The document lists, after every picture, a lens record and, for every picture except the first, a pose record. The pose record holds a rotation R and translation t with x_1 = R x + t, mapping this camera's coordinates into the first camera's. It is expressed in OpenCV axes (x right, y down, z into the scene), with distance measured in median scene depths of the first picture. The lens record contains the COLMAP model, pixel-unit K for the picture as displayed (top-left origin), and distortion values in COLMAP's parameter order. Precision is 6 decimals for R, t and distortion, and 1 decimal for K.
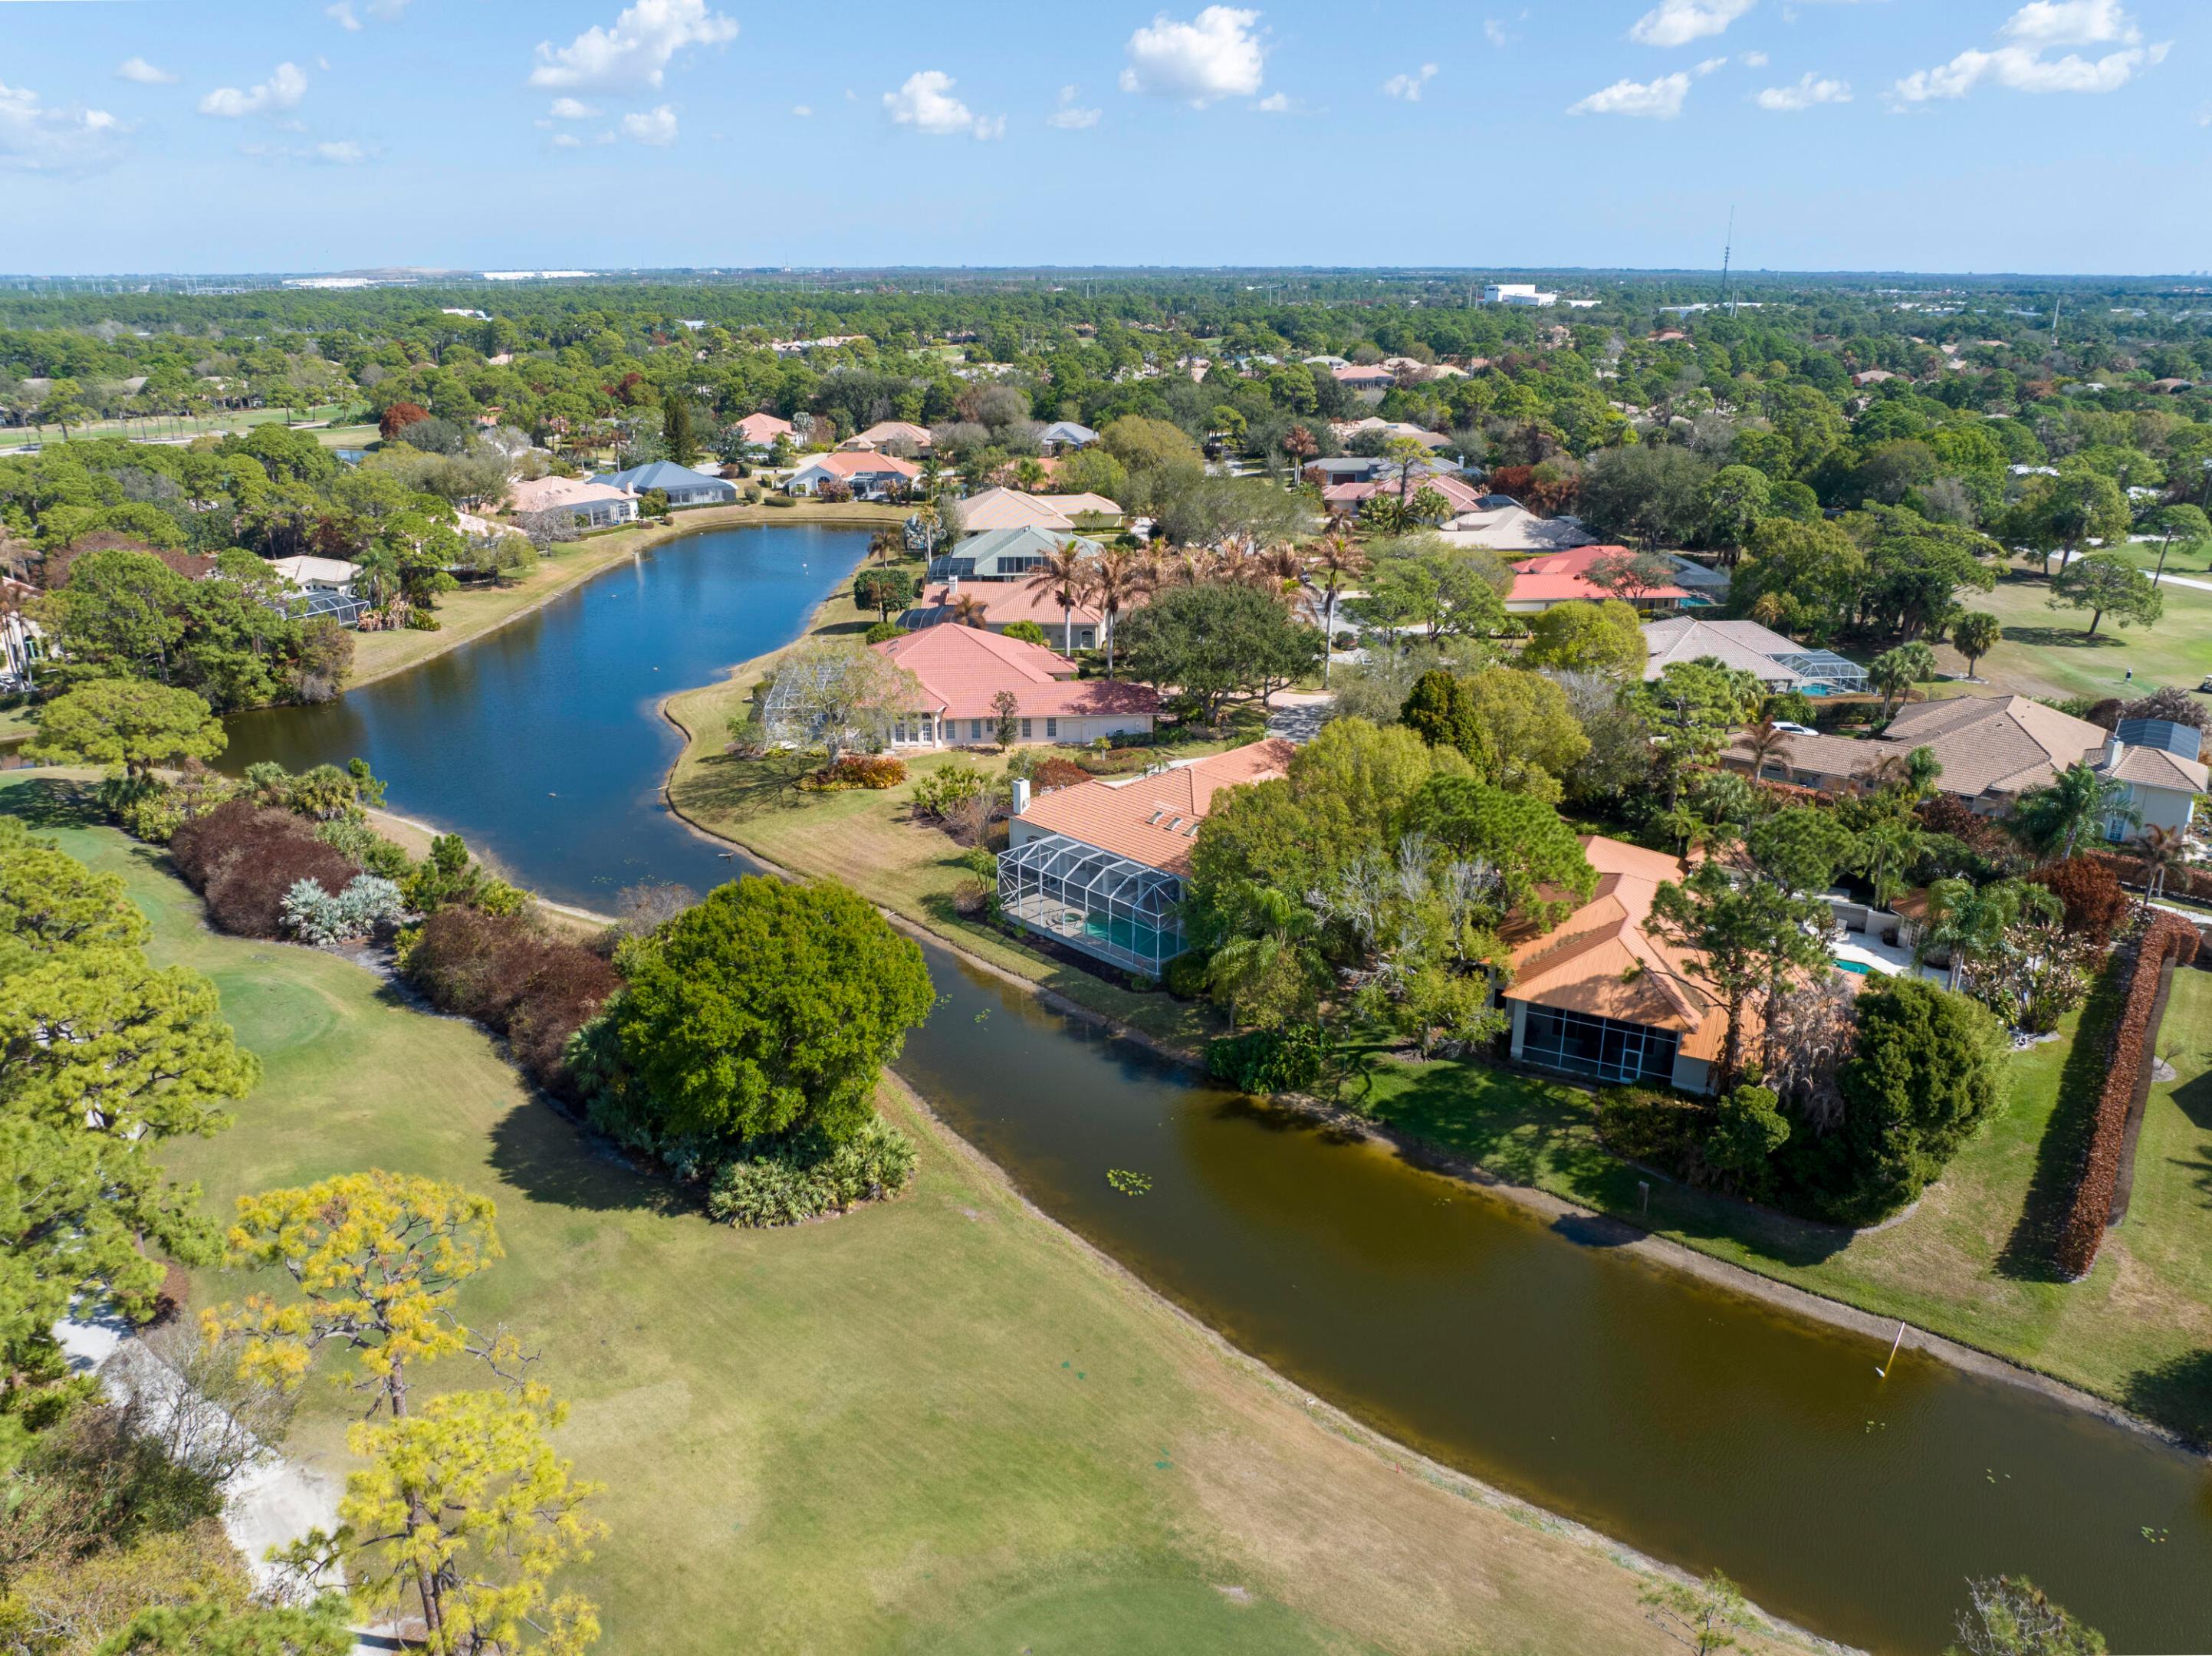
lens RADIAL K [[1559.3, 0, 1106.5], [0, 1559.3, 822.1], [0, 0, 1]] dist [-0.024796, -0.009250]
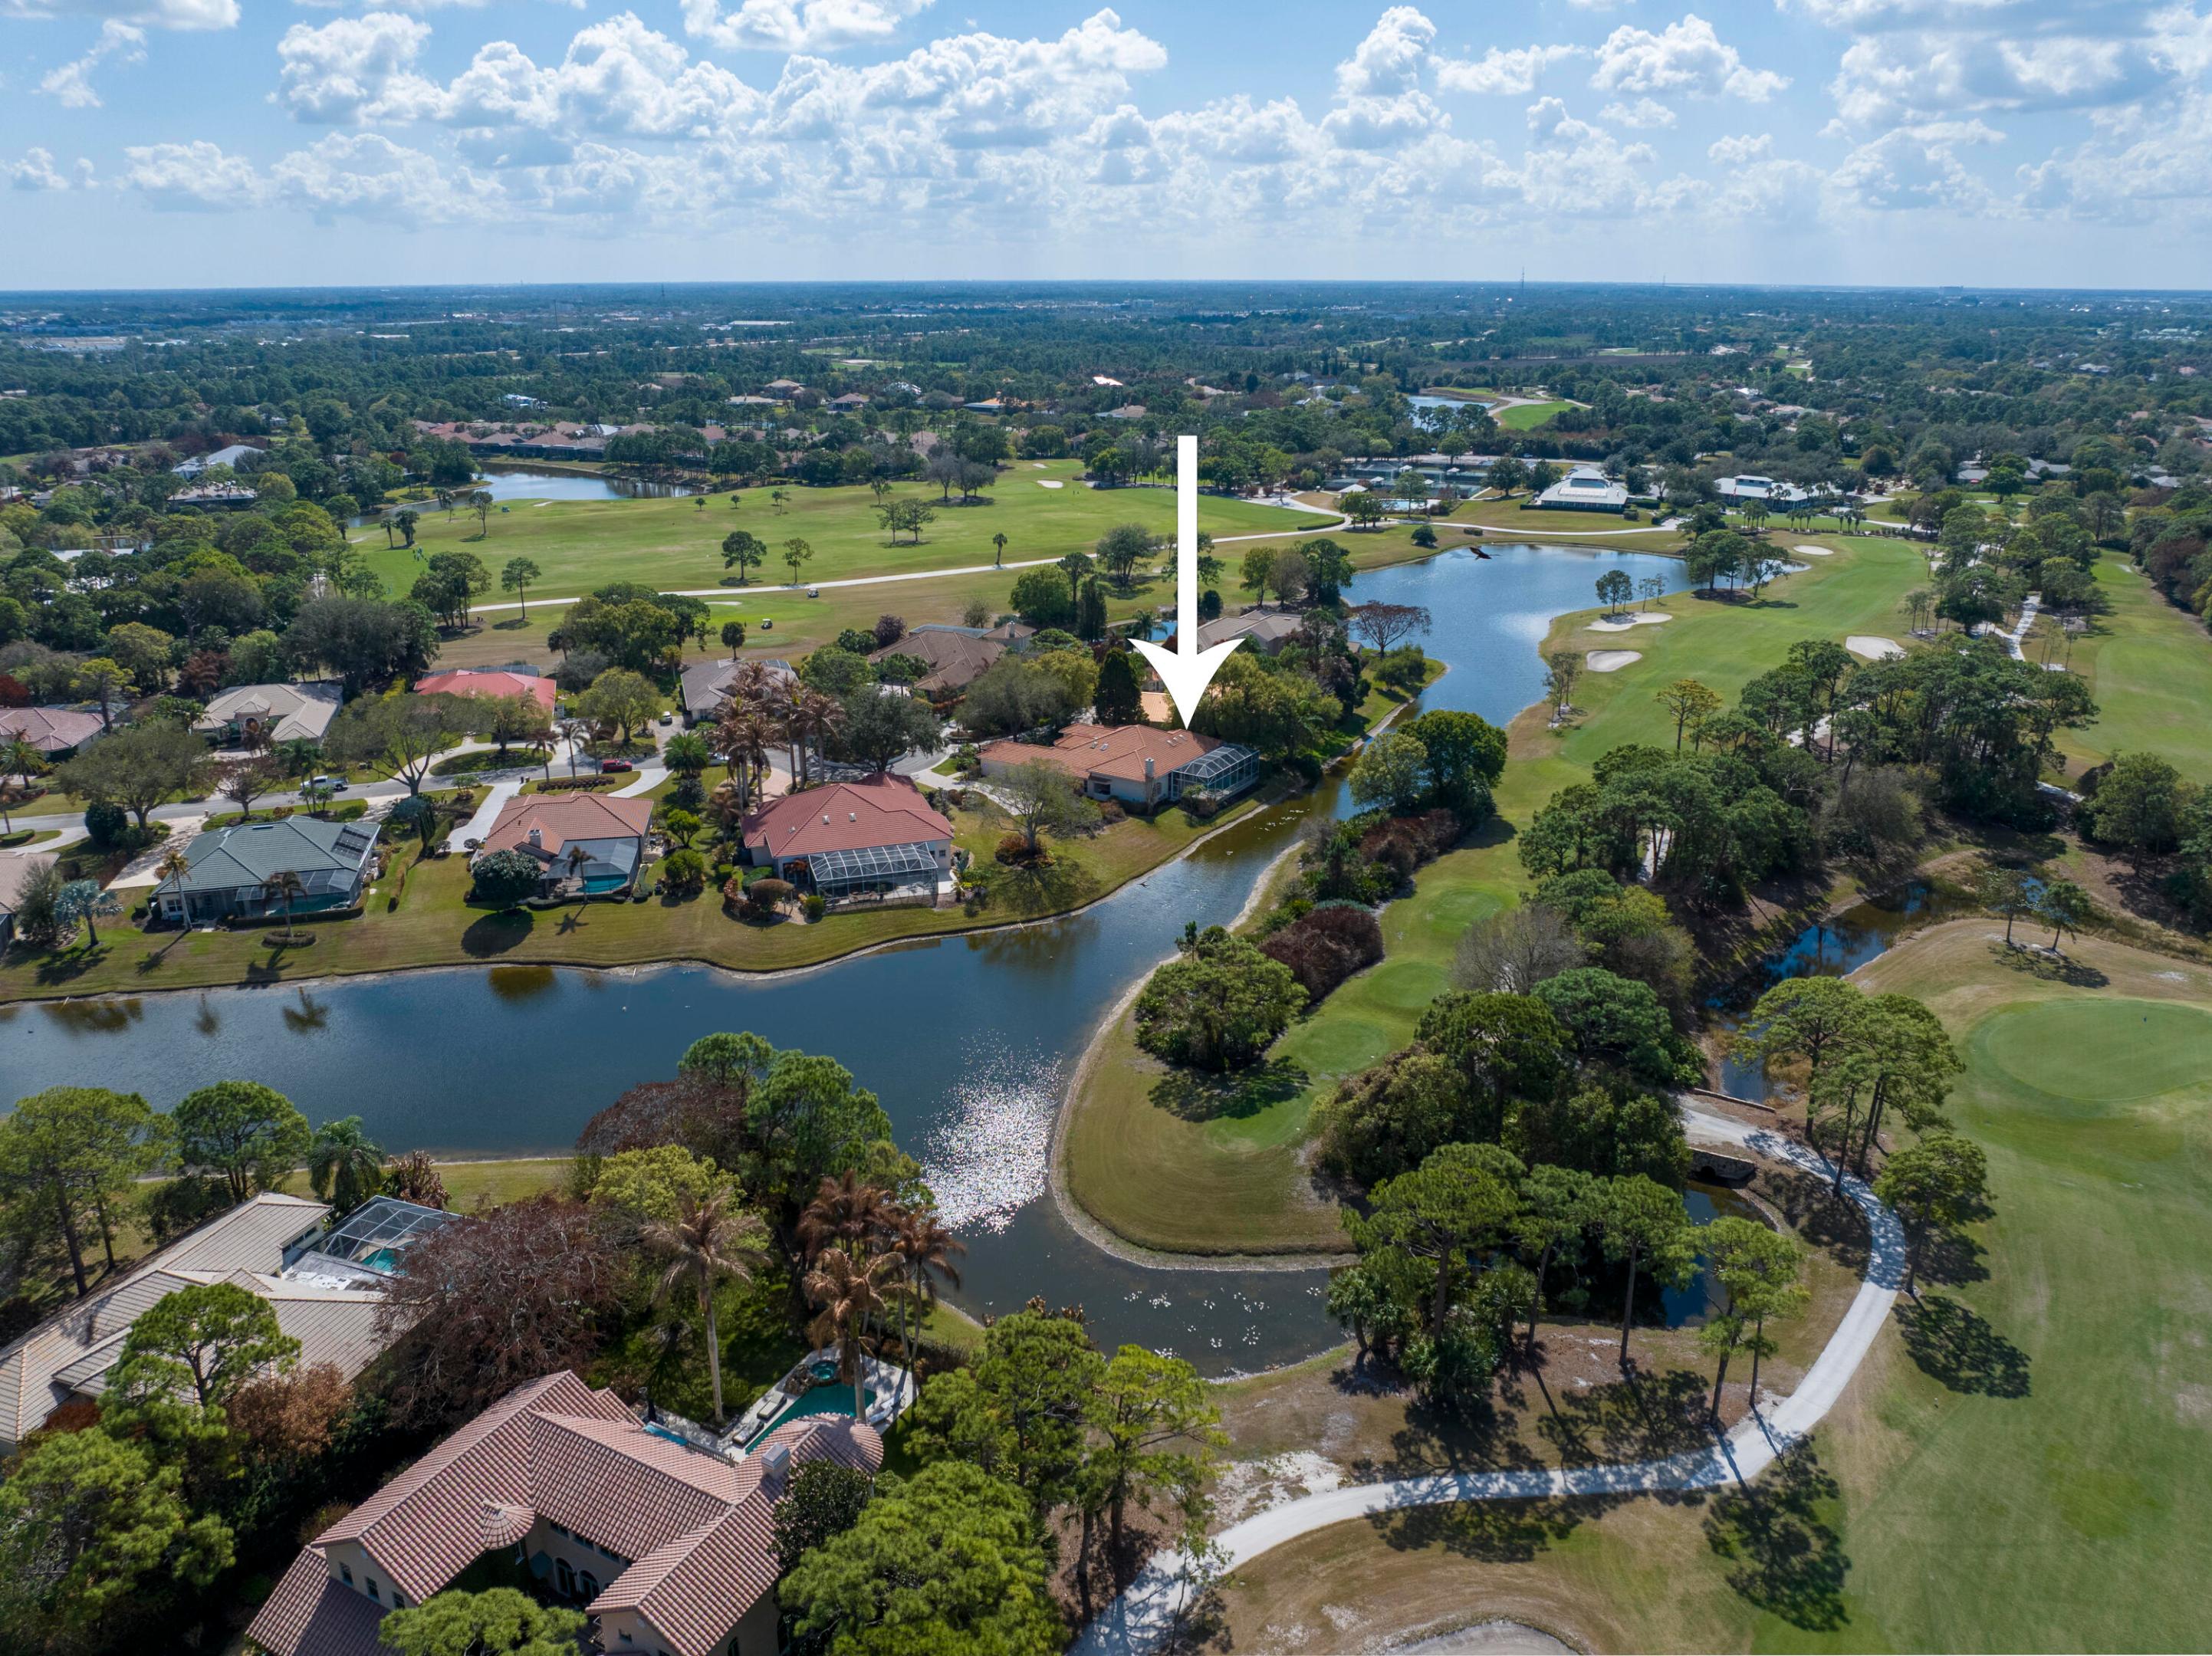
lens RADIAL K [[1562.4, 0, 1102.2], [0, 1562.4, 826.2], [0, 0, 1]] dist [-0.032190, 0.002078]
pose [[-0.218459, -0.329181, 0.918649, -1.408199], [0.325735, 0.862795, 0.386628, -0.551073], [-0.919876, 0.383698, -0.081260, 0.976039]]
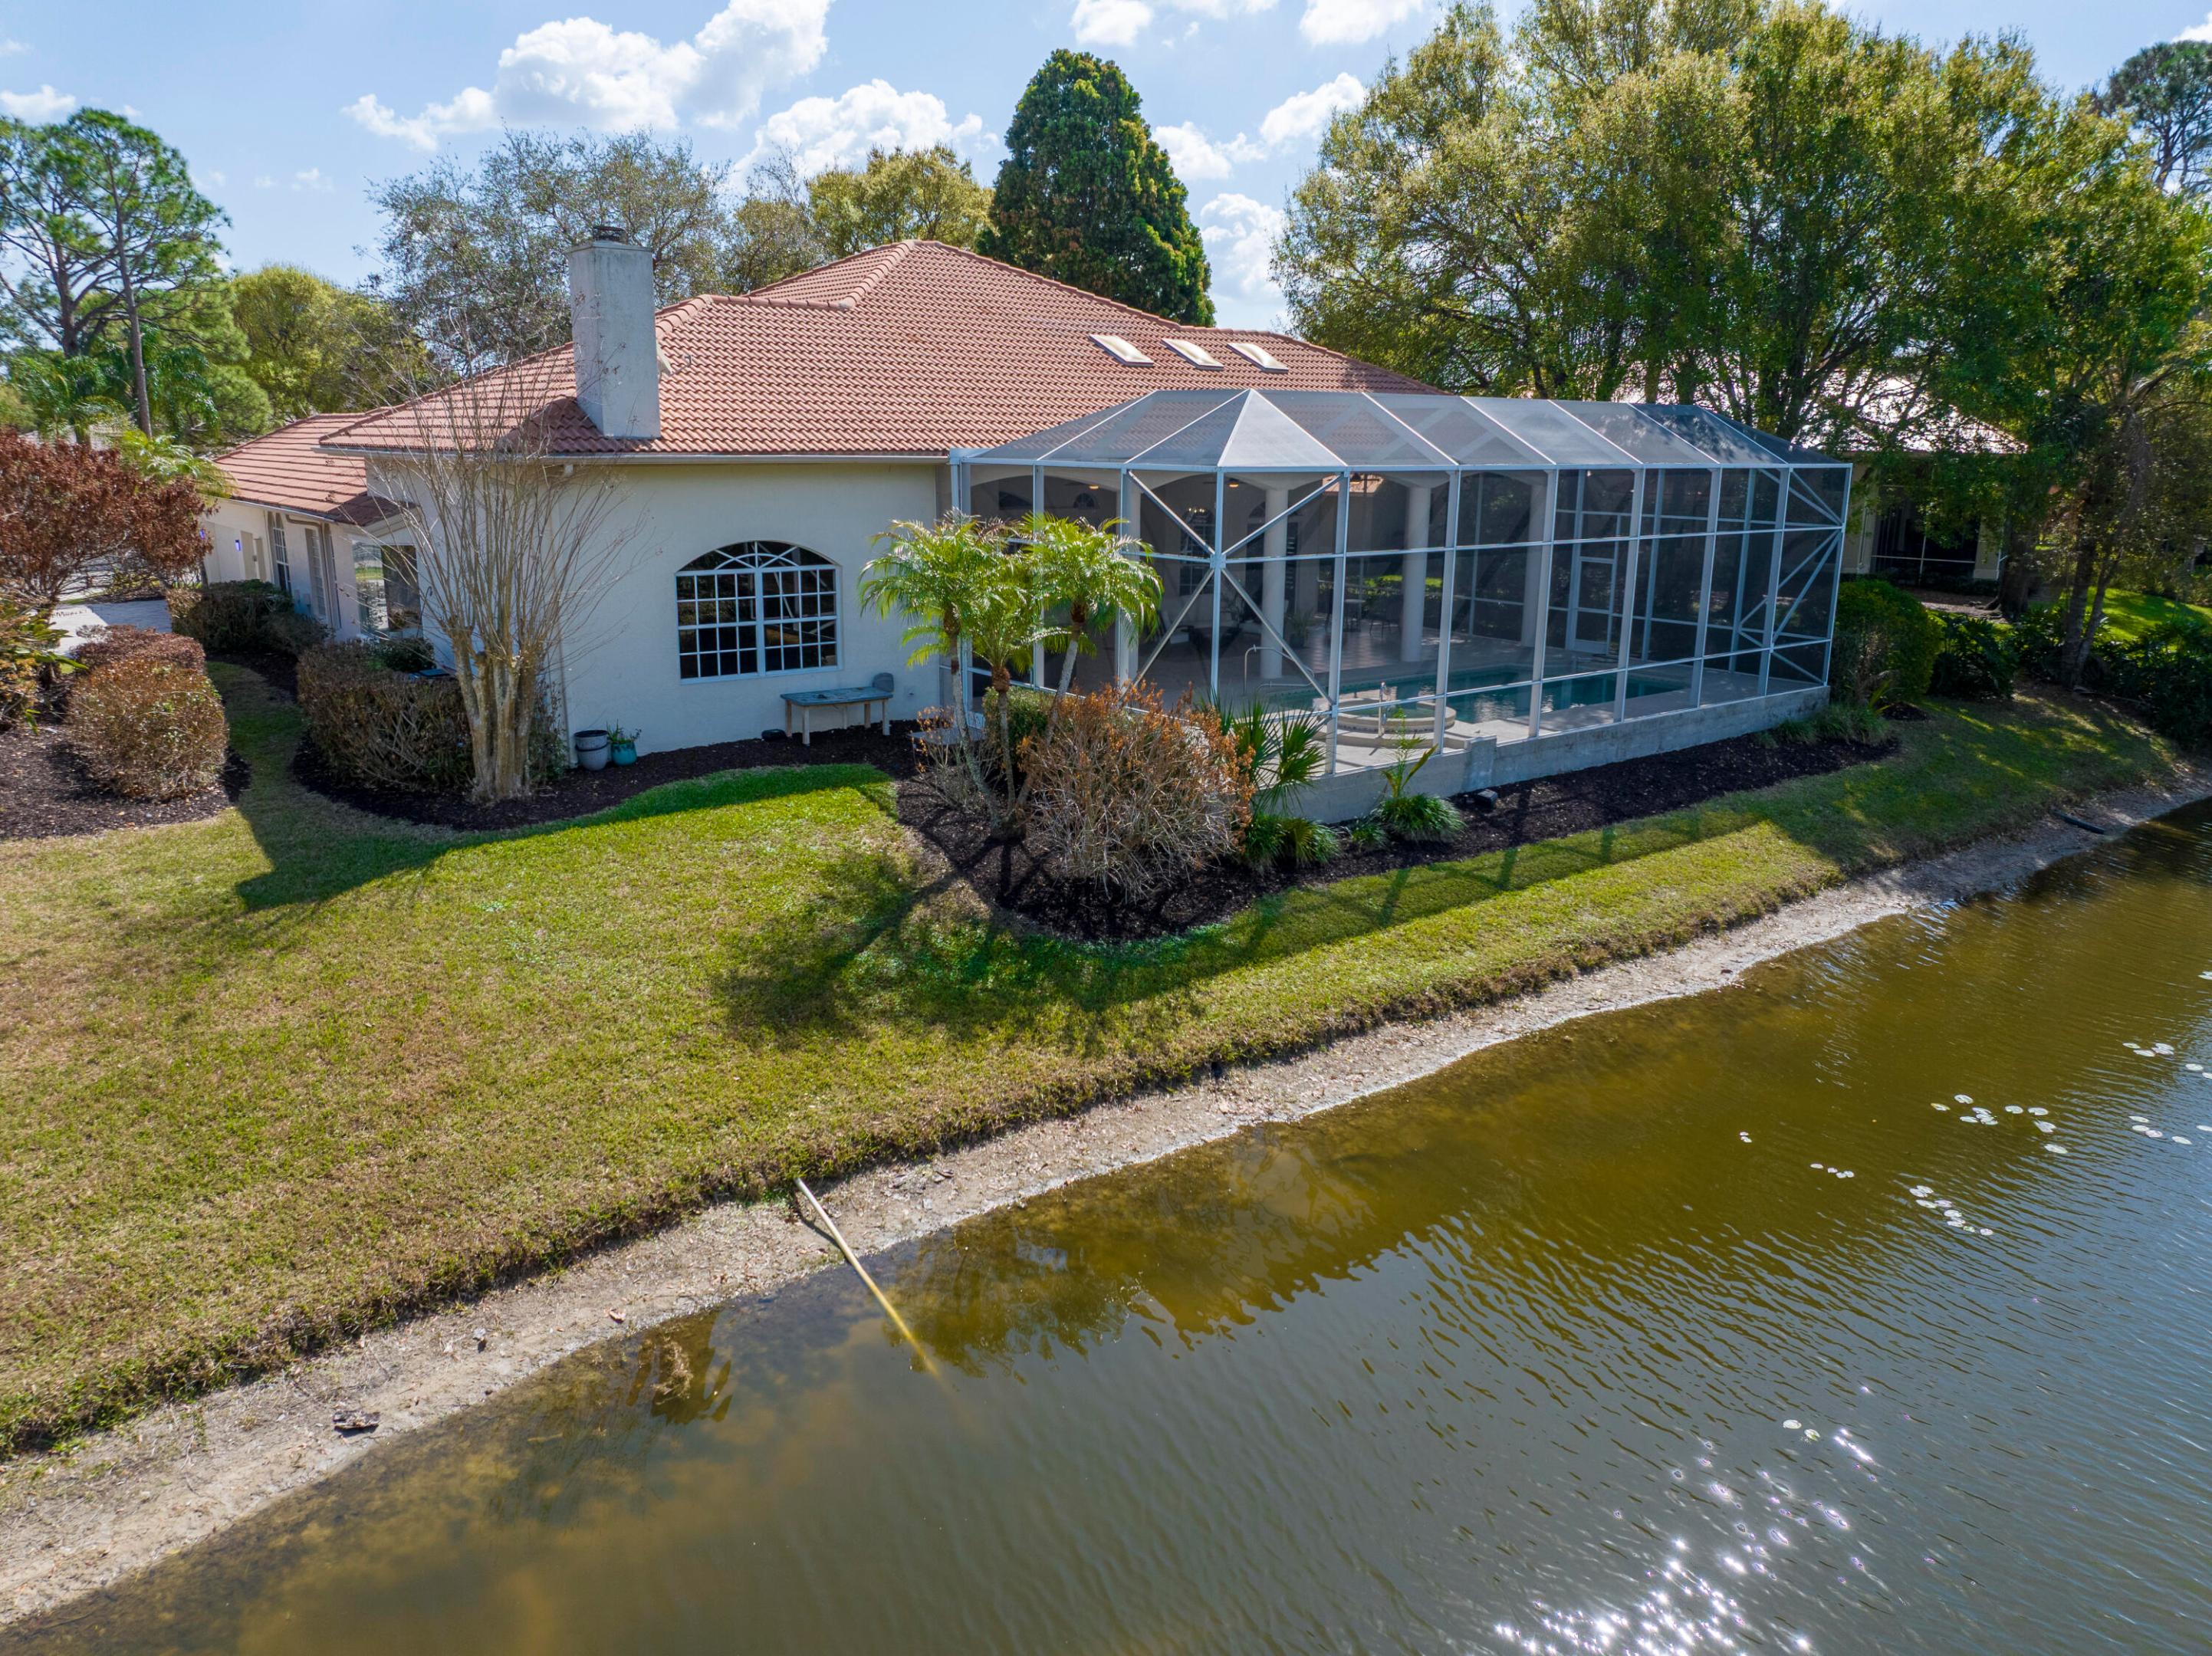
lens RADIAL K [[1559.3, 0, 1106.5], [0, 1559.3, 822.1], [0, 0, 1]] dist [-0.024796, -0.009250]
pose [[0.114581, -0.241918, 0.963508, -0.183484], [0.323725, 0.926046, 0.194015, 0.014449], [-0.939188, 0.289681, 0.184422, 0.738490]]
